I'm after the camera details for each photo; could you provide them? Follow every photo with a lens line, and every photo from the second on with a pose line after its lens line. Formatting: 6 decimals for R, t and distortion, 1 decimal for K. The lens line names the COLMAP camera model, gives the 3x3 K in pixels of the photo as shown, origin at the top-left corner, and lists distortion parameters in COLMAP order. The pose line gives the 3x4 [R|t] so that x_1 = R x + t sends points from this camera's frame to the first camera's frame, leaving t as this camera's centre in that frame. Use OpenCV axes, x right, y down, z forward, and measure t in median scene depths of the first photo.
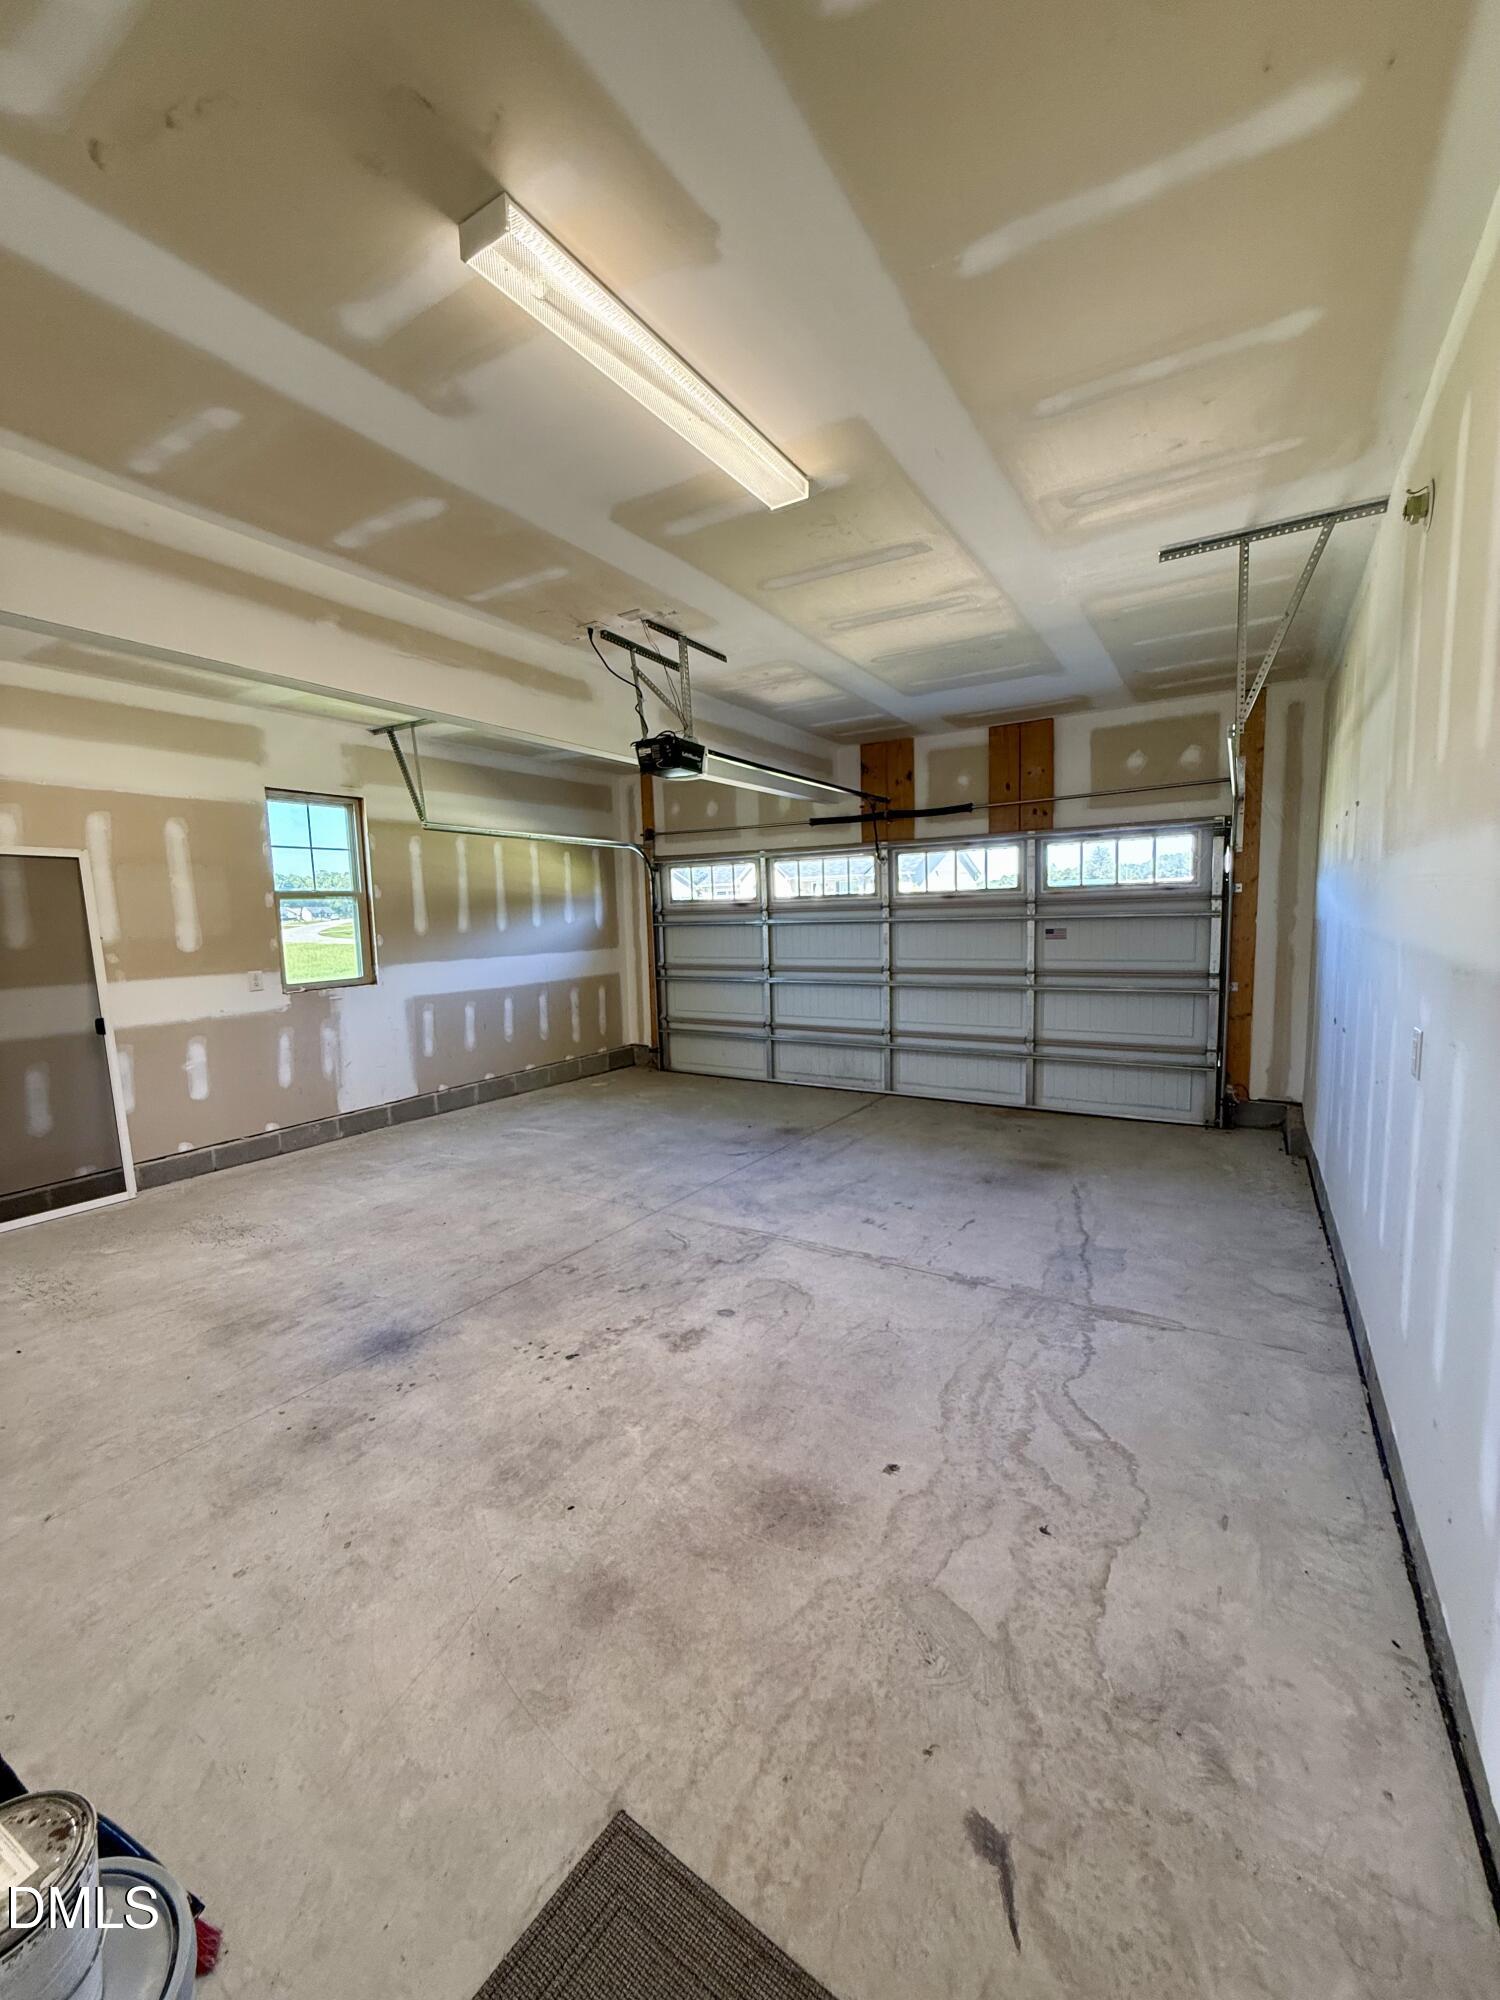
lens RADIAL K [[800.7, 0, 753.3], [0, 800.7, 997.9], [0, 0, 1]] dist [0.000497, 0.000392]
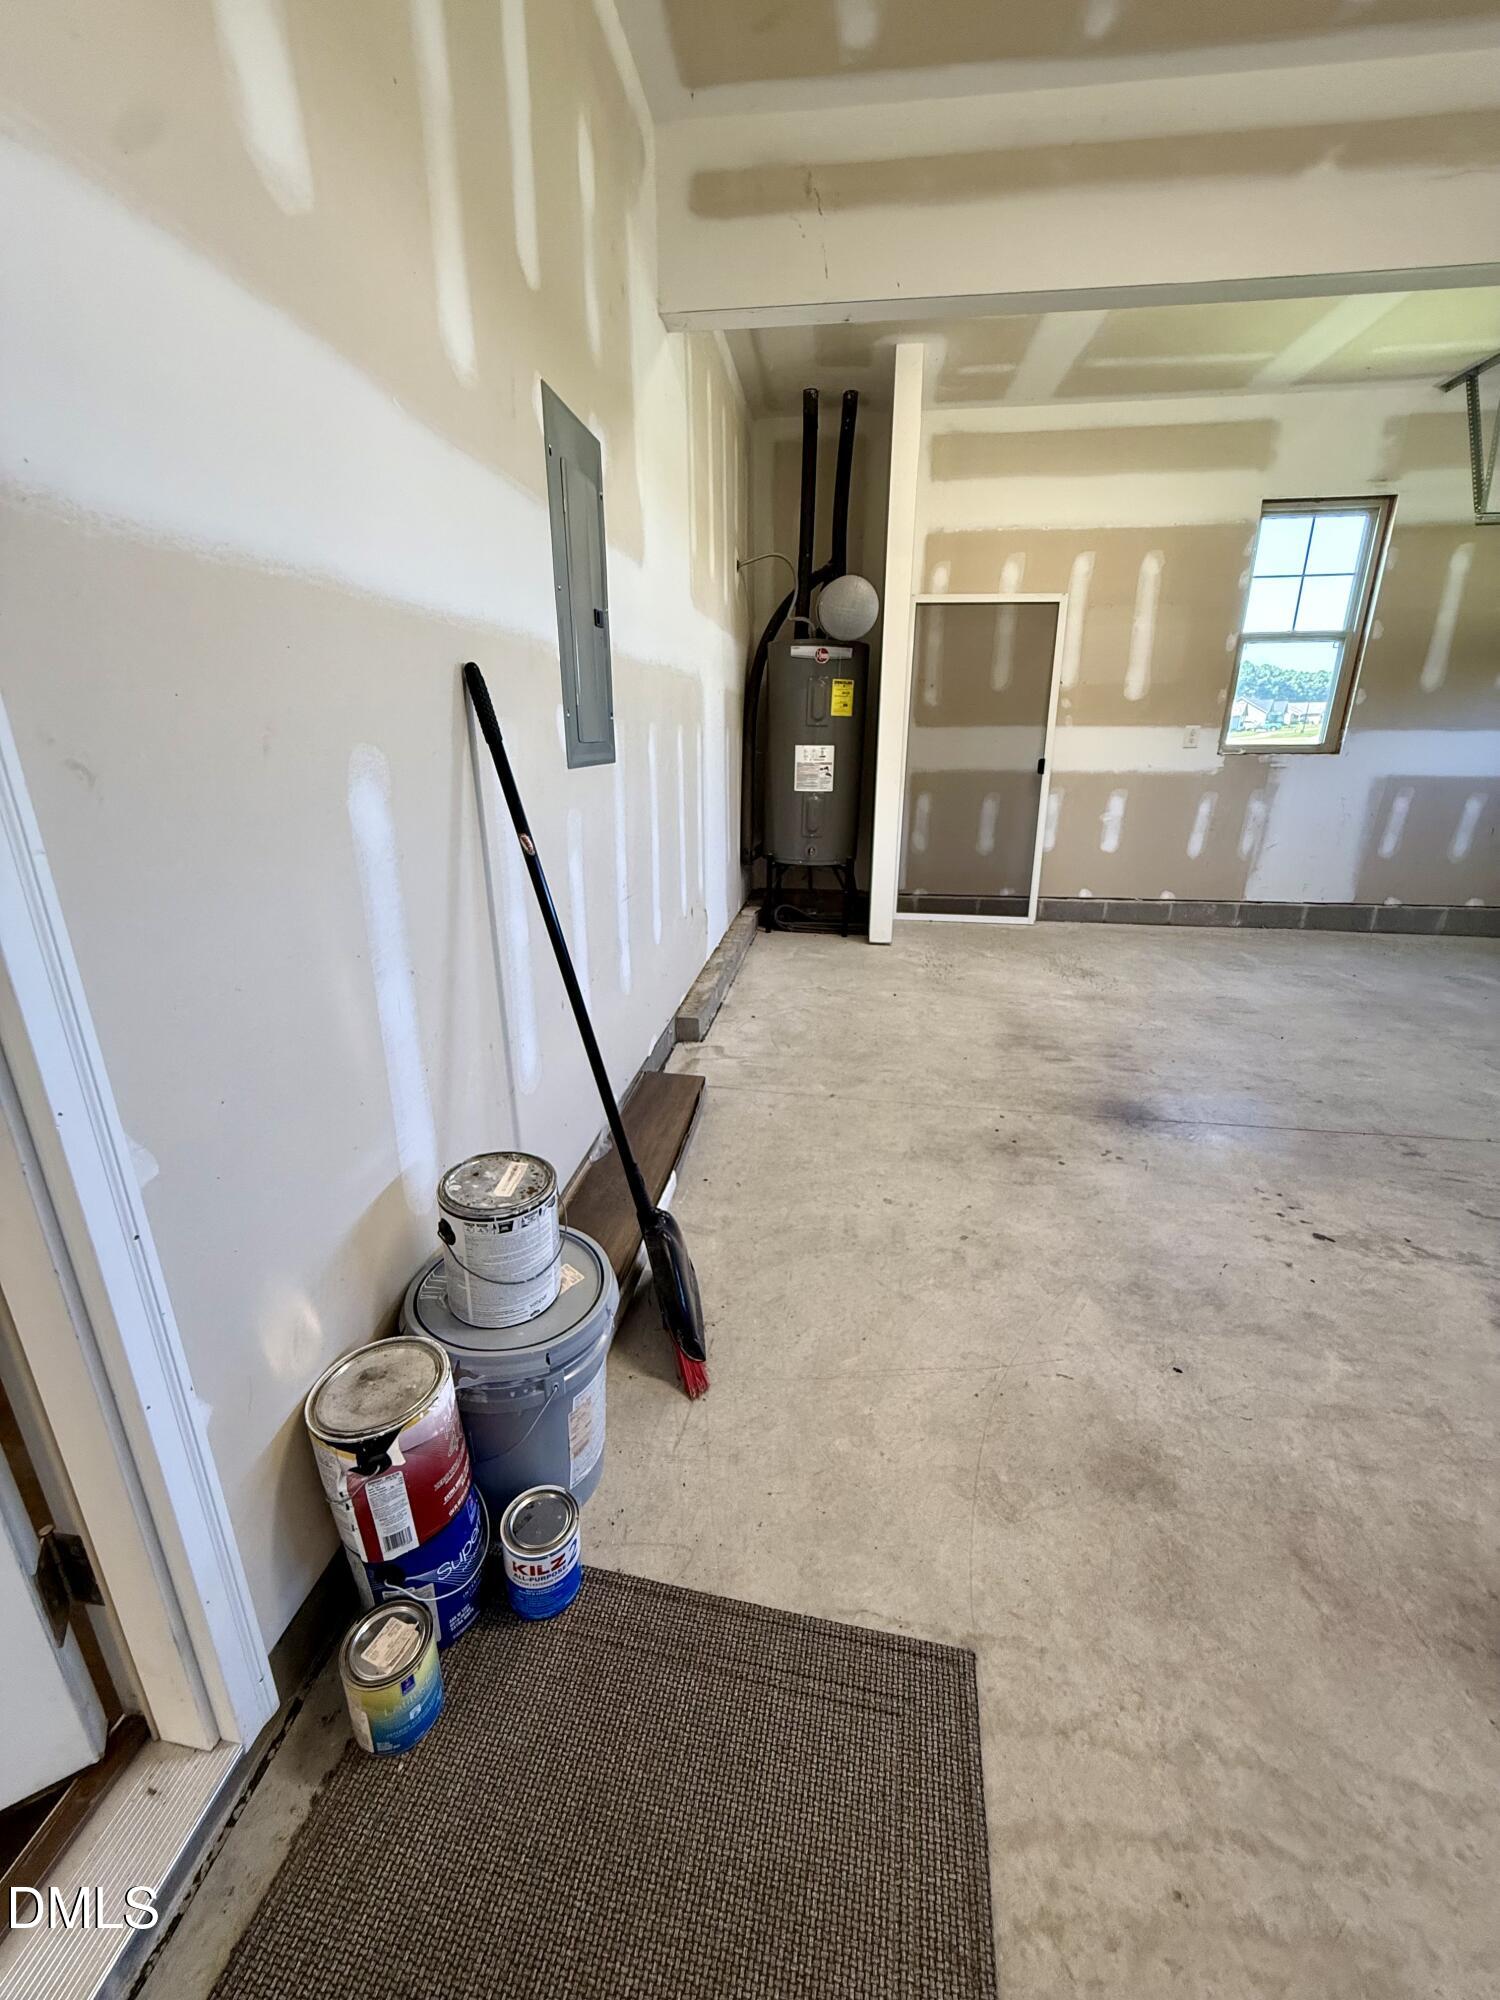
lens RADIAL K [[800.7, 0, 753.3], [0, 800.7, 997.9], [0, 0, 1]] dist [0.000497, 0.000392]
pose [[0.411002, 0.312859, -0.856269, 0.103009], [-0.108973, 0.949394, 0.294578, 0.078391], [0.905098, -0.027761, 0.424296, 0.214521]]
